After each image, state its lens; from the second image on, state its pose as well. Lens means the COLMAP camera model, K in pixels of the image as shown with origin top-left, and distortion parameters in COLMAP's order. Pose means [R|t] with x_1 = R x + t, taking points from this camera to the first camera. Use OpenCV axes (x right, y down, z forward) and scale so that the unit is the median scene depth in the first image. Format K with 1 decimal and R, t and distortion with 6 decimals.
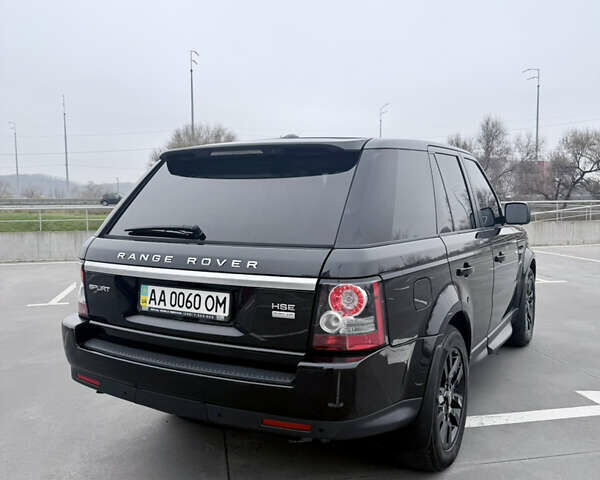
lens RADIAL K [[548.6, 0, 300.0], [0, 548.6, 240.0], [0, 0, 1]] dist [0.144476, -0.284322]
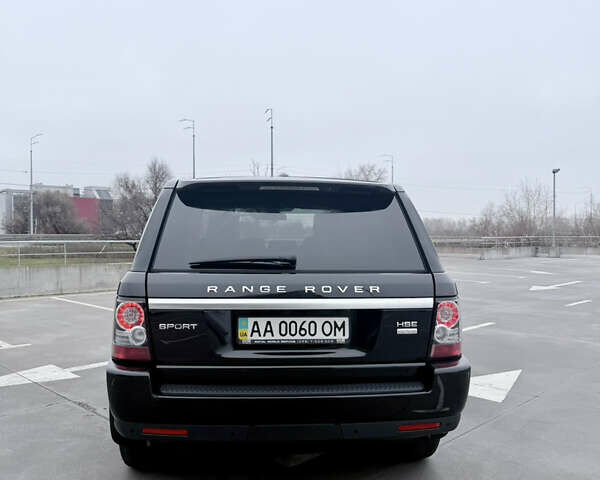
lens RADIAL K [[548.6, 0, 300.0], [0, 548.6, 240.0], [0, 0, 1]] dist [0.144476, -0.284322]
pose [[0.824359, 0.006257, 0.566033, -0.761449], [0.033192, 0.997684, -0.059369, 0.005191], [-0.565093, 0.067730, 0.822242, 0.134573]]
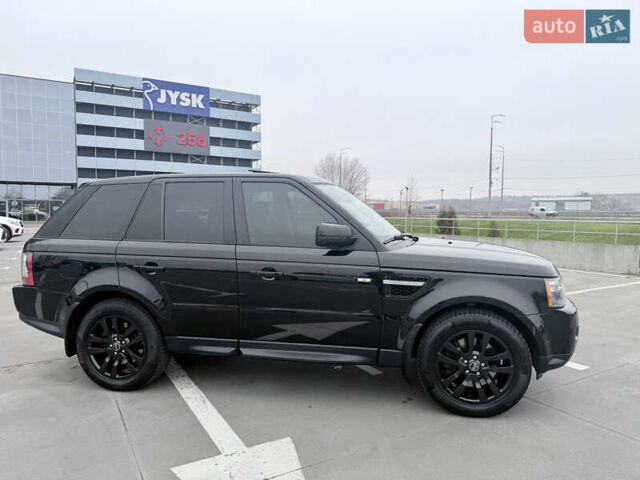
lens RADIAL K [[459.1, 0, 320.0], [0, 459.1, 240.0], [0, 0, 1]] dist [0.046424, -0.000558]
pose [[0.333245, 0.060312, -0.940909, 1.890648], [-0.073892, 0.996553, 0.037708, -0.111211], [0.939940, 0.056960, 0.336553, 1.257689]]
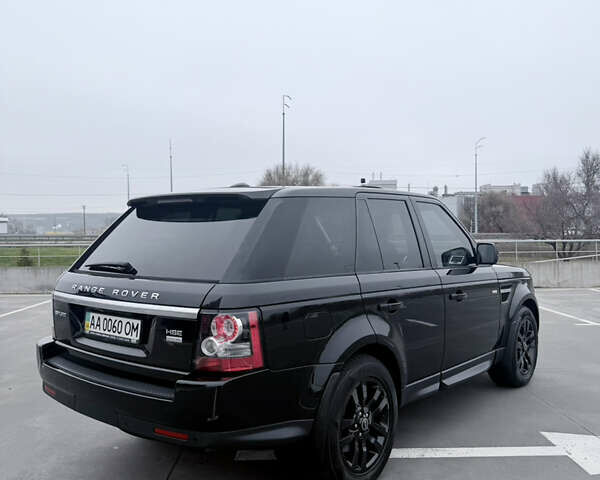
lens RADIAL K [[548.6, 0, 300.0], [0, 548.6, 240.0], [0, 0, 1]] dist [0.144476, -0.284322]
pose [[0.986314, 0.002263, -0.164861, 0.374472], [-0.013096, 0.997822, -0.064654, -0.002592], [0.164355, 0.065928, 0.984195, -0.121125]]
